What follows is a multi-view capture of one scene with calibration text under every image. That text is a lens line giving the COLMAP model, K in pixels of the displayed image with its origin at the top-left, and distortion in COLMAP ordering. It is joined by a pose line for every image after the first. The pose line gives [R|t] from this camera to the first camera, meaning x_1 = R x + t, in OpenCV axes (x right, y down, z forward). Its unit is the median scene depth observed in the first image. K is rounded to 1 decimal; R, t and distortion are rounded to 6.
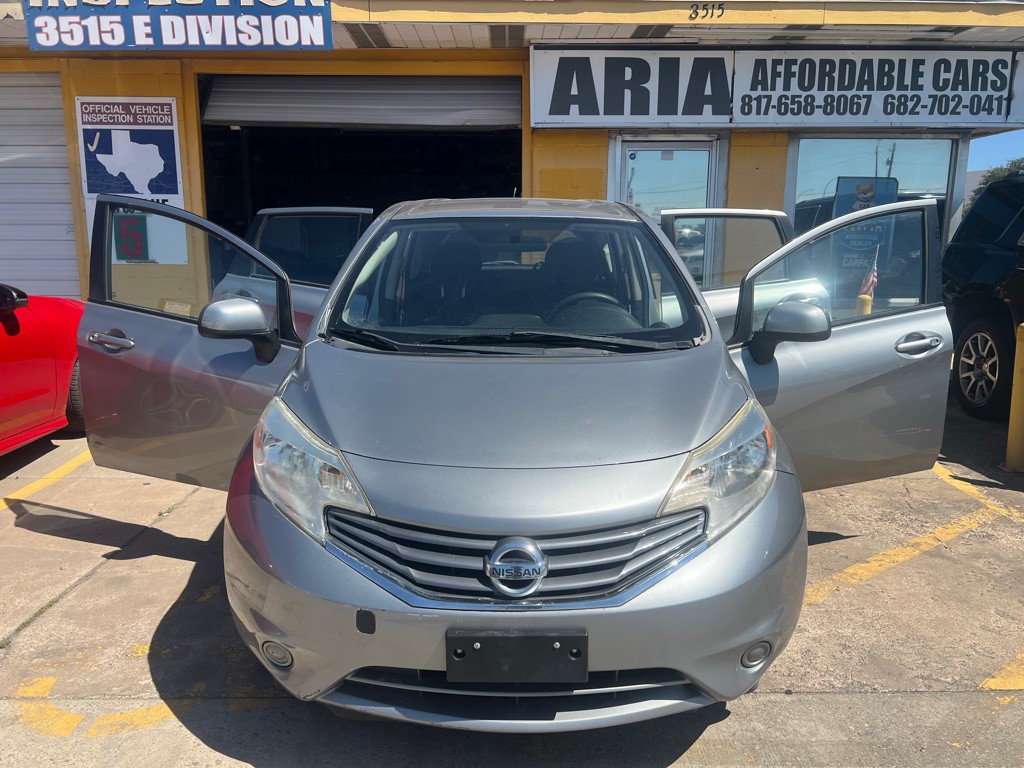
lens RADIAL K [[769.6, 0, 514.1], [0, 769.6, 385.6], [0, 0, 1]] dist [0.041583, -0.047181]
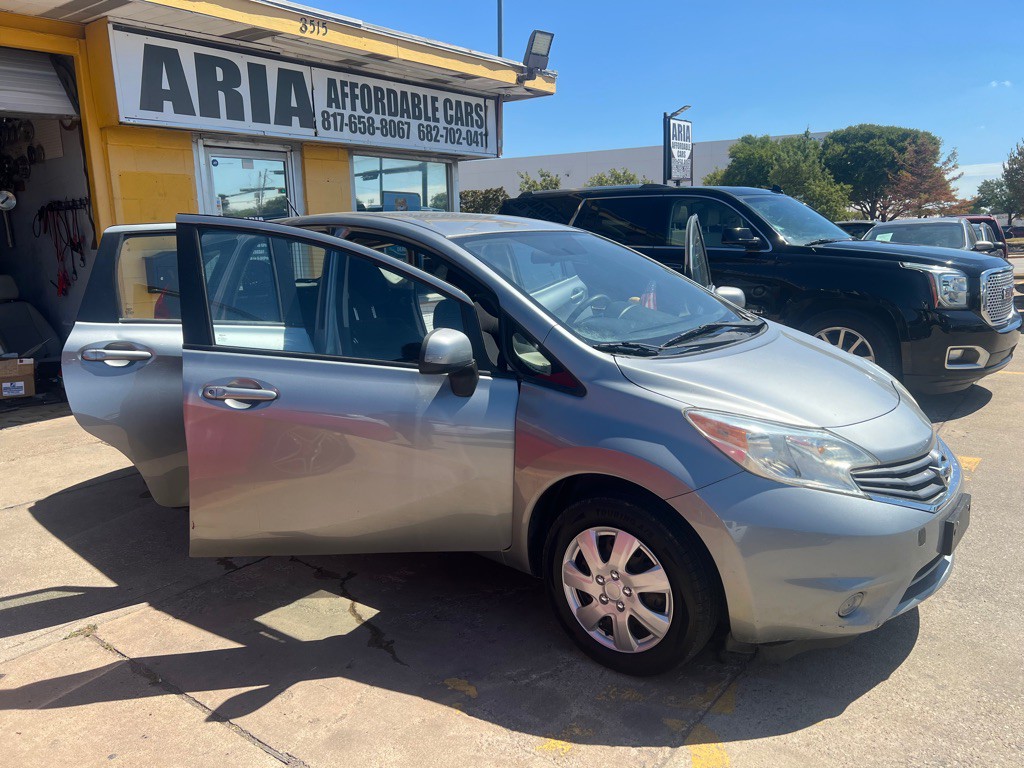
lens RADIAL K [[769.6, 0, 521.6], [0, 769.6, 381.5], [0, 0, 1]] dist [0.041583, -0.047181]
pose [[0.607050, -0.170528, 0.776151, -0.454272], [0.182946, 0.980459, 0.072328, -0.048320], [-0.773318, 0.098087, 0.626385, 0.193453]]
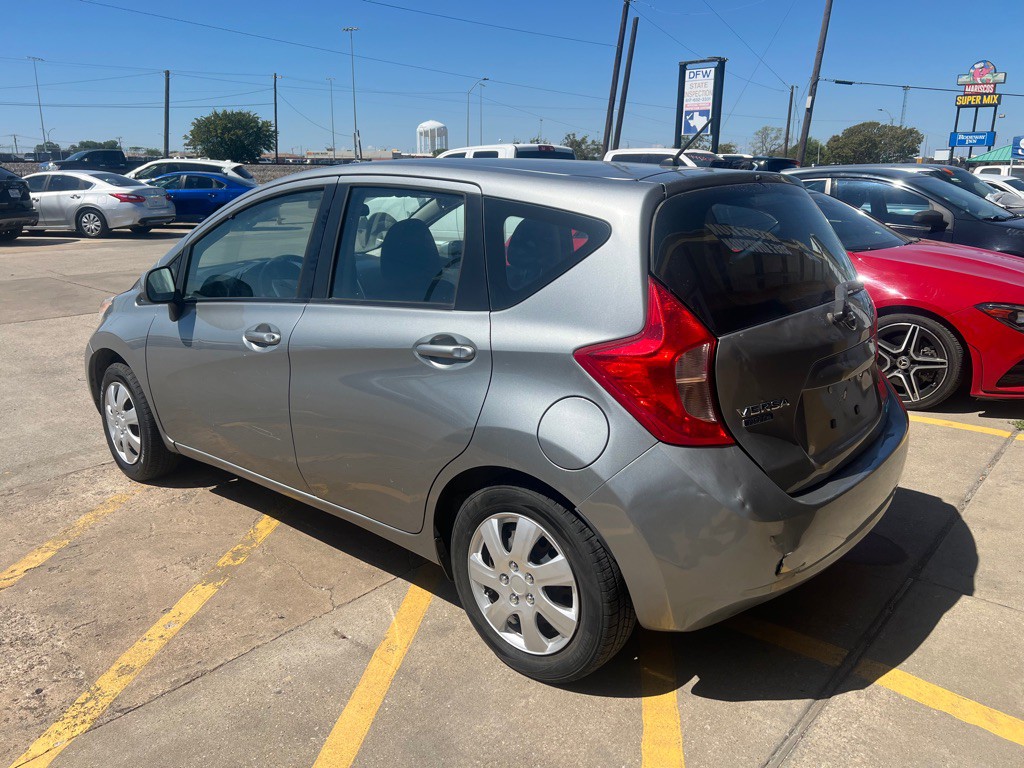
lens RADIAL K [[769.6, 0, 521.6], [0, 769.6, 379.9], [0, 0, 1]] dist [0.041583, -0.047181]
pose [[-0.649875, 0.194113, -0.734835, 0.373041], [-0.151917, 0.914150, 0.375833, -0.216278], [0.744704, 0.355878, -0.564594, 0.989194]]
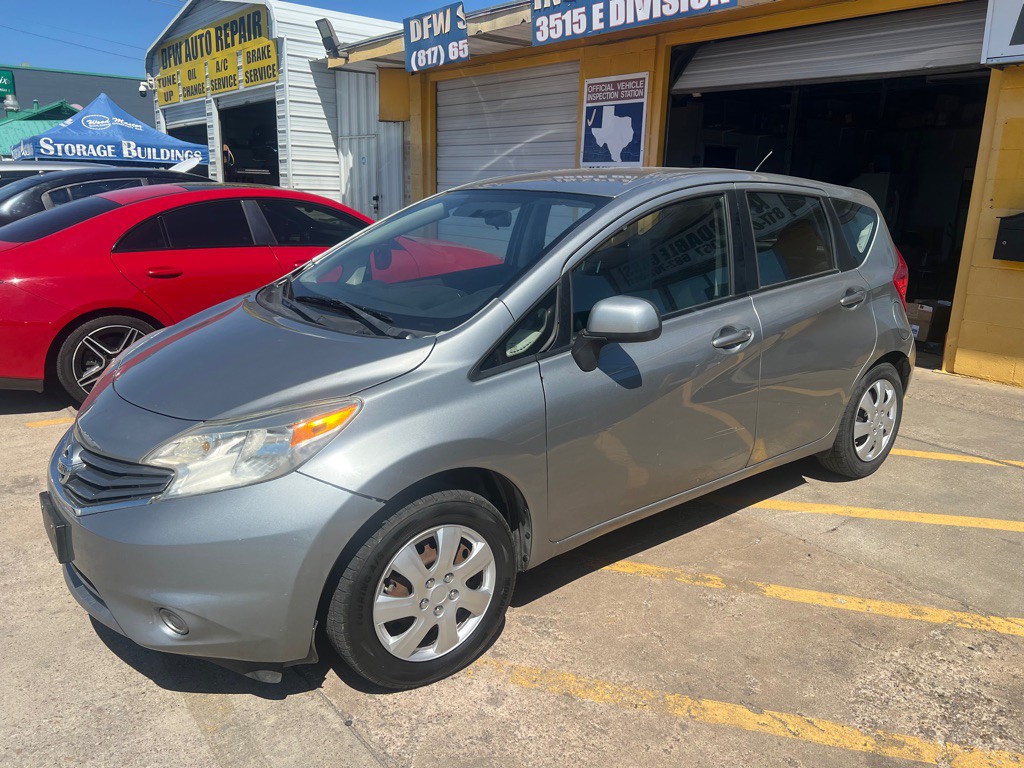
lens RADIAL K [[769.6, 0, 517.7], [0, 769.6, 380.7], [0, 0, 1]] dist [0.041583, -0.047181]
pose [[0.626454, 0.202341, -0.752737, 0.410020], [-0.170487, 0.977905, 0.120983, -0.053482], [0.760585, 0.052541, 0.647109, 0.205111]]
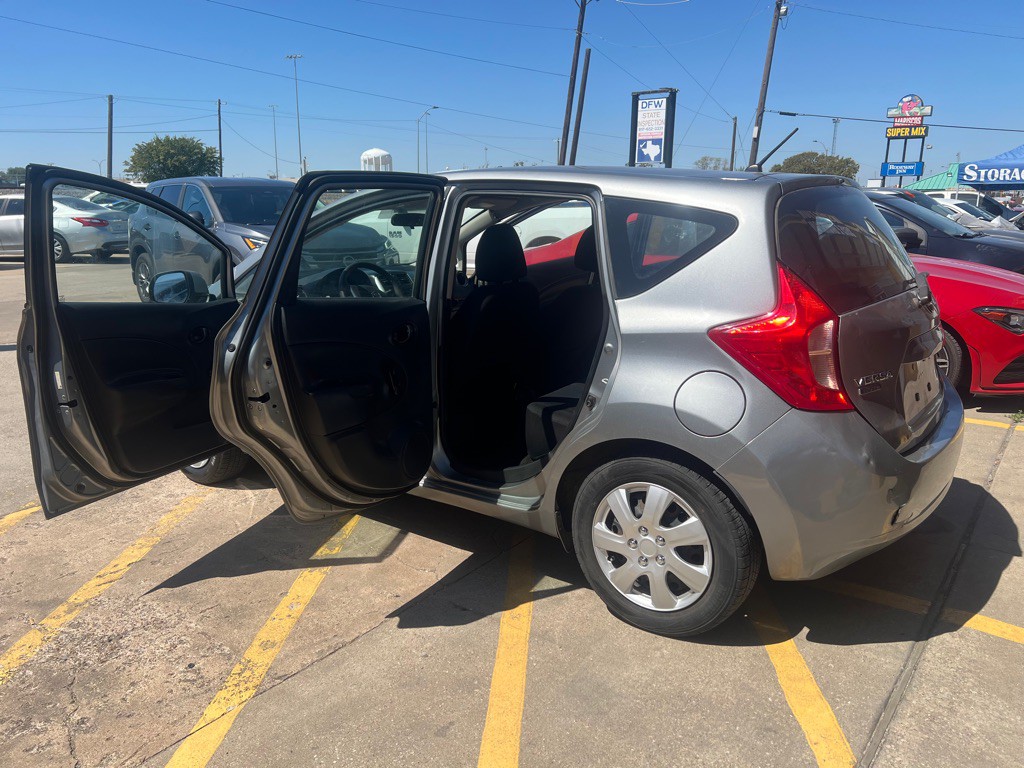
lens RADIAL K [[769.6, 0, 523.3], [0, 769.6, 389.5], [0, 0, 1]] dist [0.041583, -0.047181]
pose [[-0.594360, 0.186914, -0.782176, 0.458228], [-0.162014, 0.924843, 0.344118, -0.194058], [0.787710, 0.331254, -0.519407, 0.947558]]
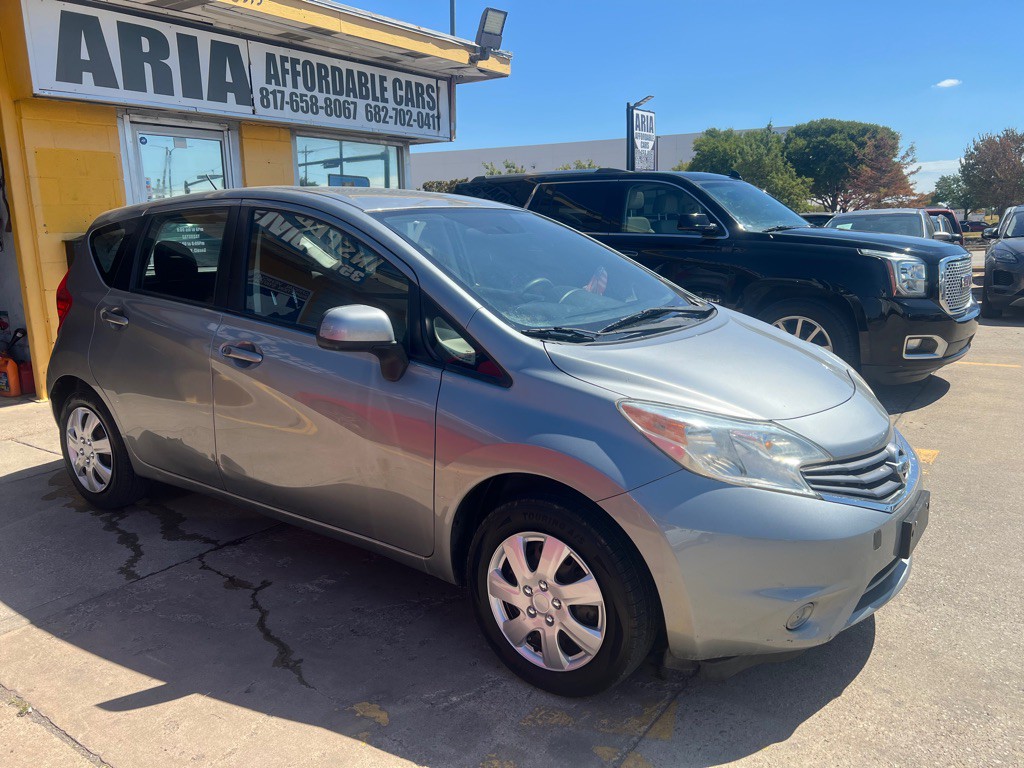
lens RADIAL K [[769.6, 0, 520.9], [0, 769.6, 382.5], [0, 0, 1]] dist [0.041583, -0.047181]
pose [[0.573886, -0.180308, 0.798839, -0.407890], [0.181993, 0.979148, 0.090263, -0.039132], [-0.798457, 0.093582, 0.594734, 0.202116]]
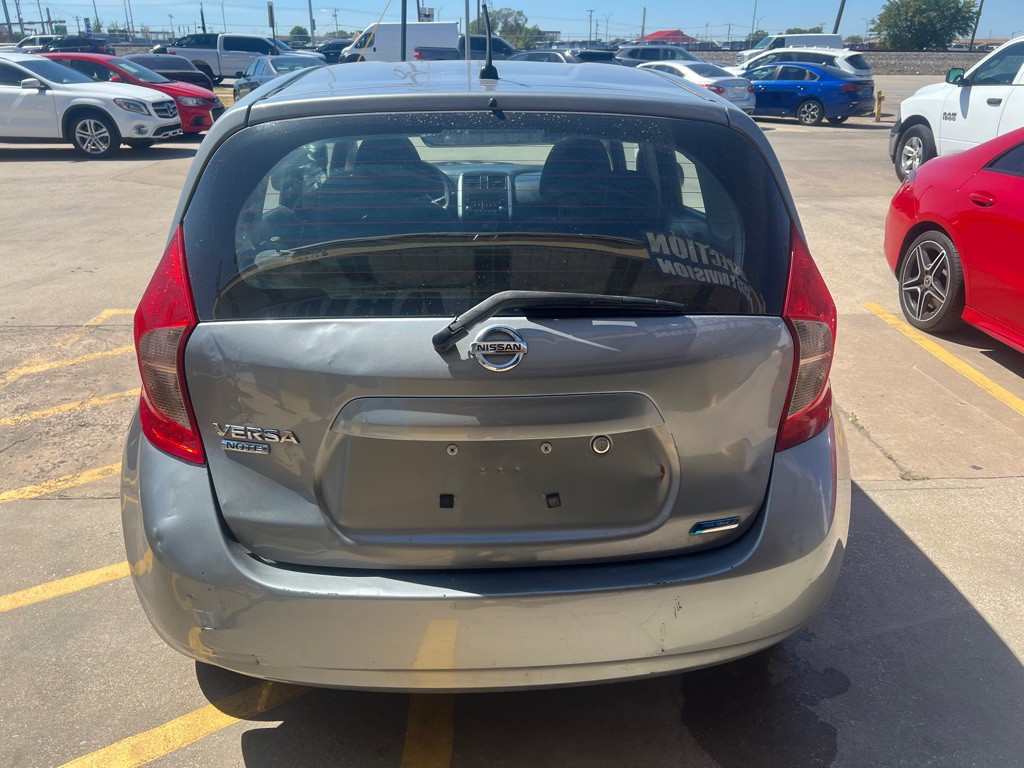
lens RADIAL K [[769.6, 0, 527.4], [0, 769.6, 381.8], [0, 0, 1]] dist [0.041583, -0.047181]
pose [[-0.997912, 0.015483, -0.062709, 0.004465], [-0.022311, 0.828461, 0.559602, -0.243217], [0.060616, 0.559833, -0.826386, 1.073489]]
